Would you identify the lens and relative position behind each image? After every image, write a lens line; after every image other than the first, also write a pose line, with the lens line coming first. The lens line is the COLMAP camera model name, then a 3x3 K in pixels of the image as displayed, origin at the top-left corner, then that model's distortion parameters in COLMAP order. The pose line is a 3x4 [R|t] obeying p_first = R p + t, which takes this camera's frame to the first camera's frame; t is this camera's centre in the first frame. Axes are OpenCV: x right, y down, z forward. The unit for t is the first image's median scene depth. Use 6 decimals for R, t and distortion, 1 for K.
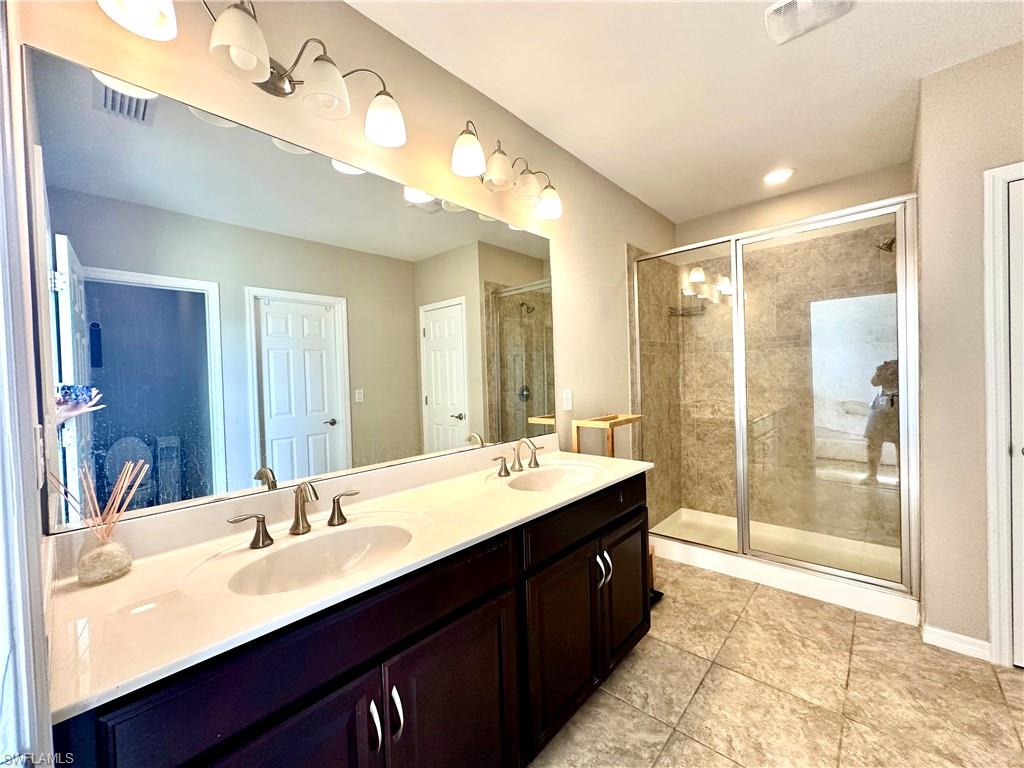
lens RADIAL K [[407.7, 0, 512.0], [0, 407.7, 384.0], [0, 0, 1]] dist [-0.003449, 0.000422]
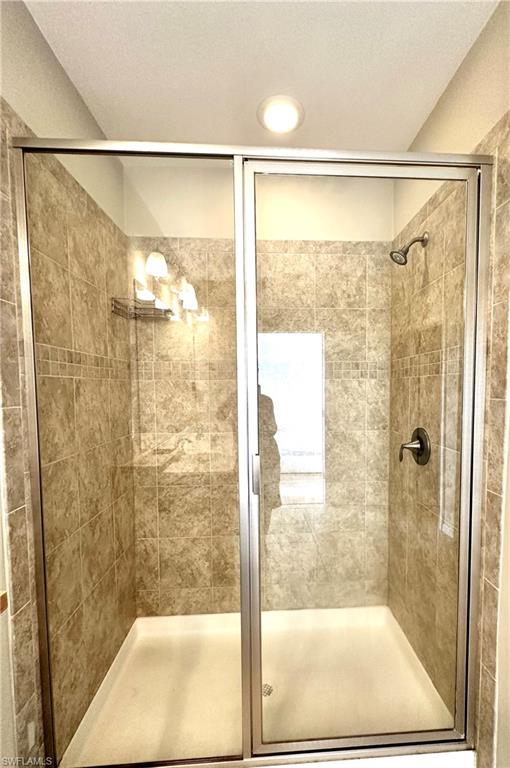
lens RADIAL K [[289.3, 0, 259.7], [0, 289.3, 402.6], [0, 0, 1]] dist [-0.001254, -0.000007]
pose [[0.696312, -0.014704, 0.717589, 0.237152], [-0.001412, 0.999760, 0.021856, -0.049839], [-0.717738, -0.016232, 0.696124, 0.567501]]
